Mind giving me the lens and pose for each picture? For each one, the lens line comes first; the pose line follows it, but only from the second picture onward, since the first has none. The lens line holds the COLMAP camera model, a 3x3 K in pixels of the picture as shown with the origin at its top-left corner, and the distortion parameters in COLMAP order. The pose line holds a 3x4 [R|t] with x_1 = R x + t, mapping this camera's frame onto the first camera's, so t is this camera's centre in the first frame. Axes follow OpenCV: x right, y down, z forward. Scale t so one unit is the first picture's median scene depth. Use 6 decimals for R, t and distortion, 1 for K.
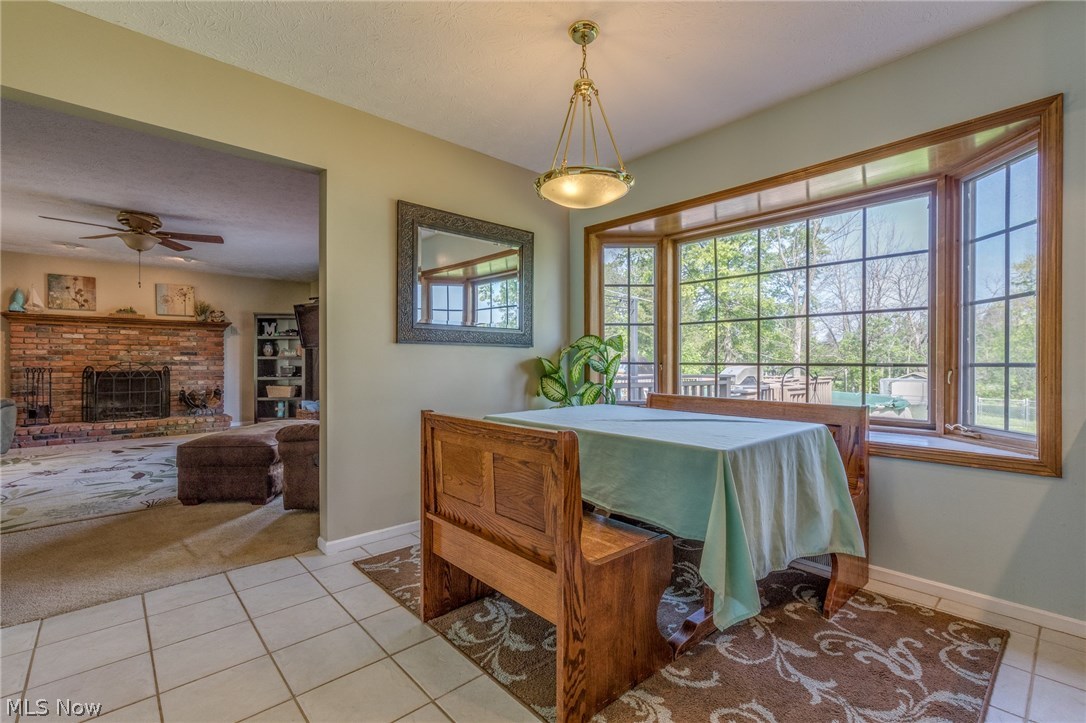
lens RADIAL K [[486.5, 0, 550.0], [0, 486.5, 363.2], [0, 0, 1]] dist [0.004830, 0.000954]
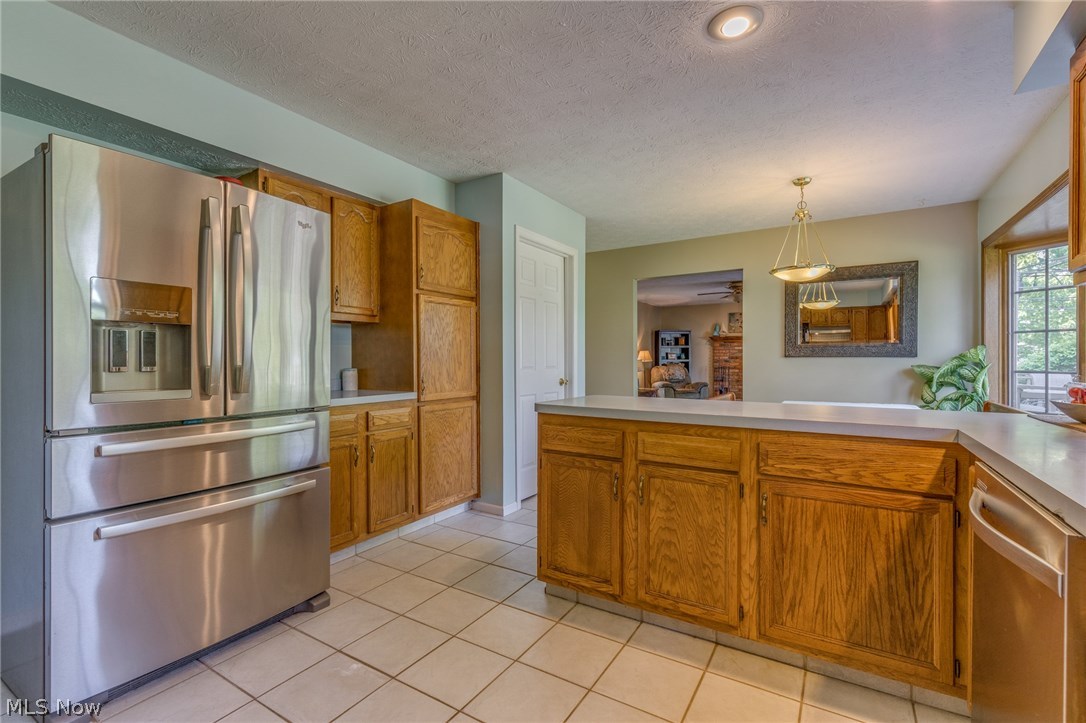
lens RADIAL K [[486.5, 0, 550.1], [0, 486.5, 359.7], [0, 0, 1]] dist [0.004830, 0.000954]
pose [[0.275061, 0.001233, -0.961426, 0.453831], [-0.002629, 0.999996, 0.000530, -0.013735], [0.961423, 0.002381, 0.275063, -0.097520]]
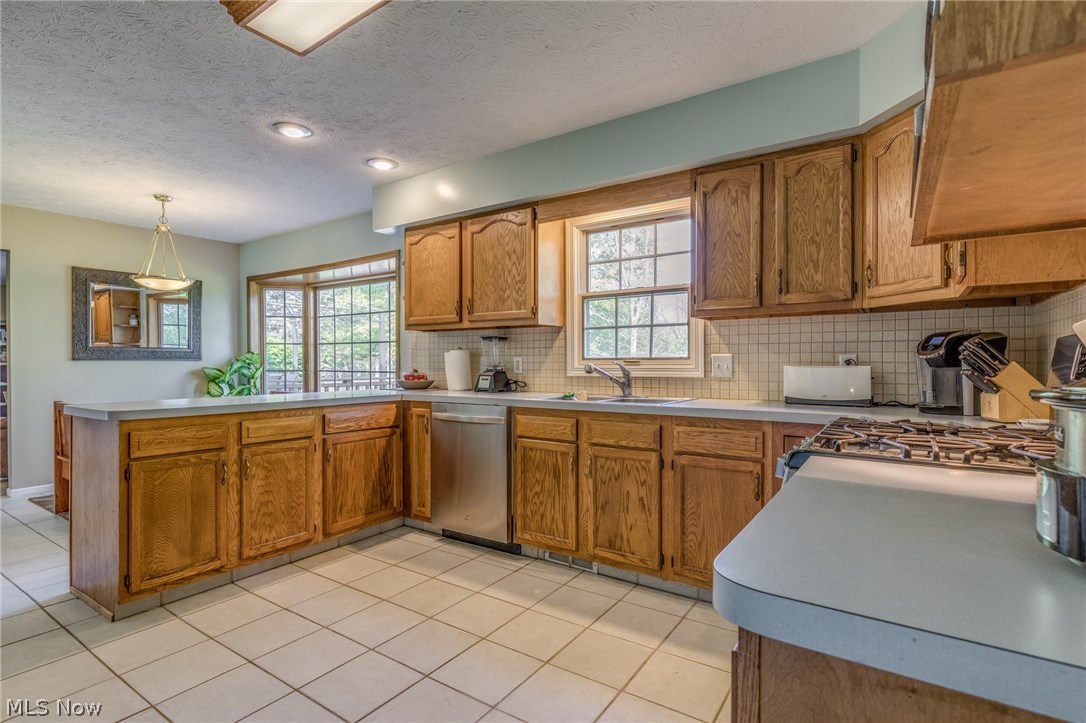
lens RADIAL K [[525.7, 0, 546.9], [0, 525.7, 365.0], [0, 0, 1]] dist [-0.006374, -0.000843]
pose [[0.973390, -0.002722, 0.229138, 0.316450], [0.001748, 0.999989, 0.004454, -0.013028], [-0.229148, -0.003935, 0.973384, -0.389962]]
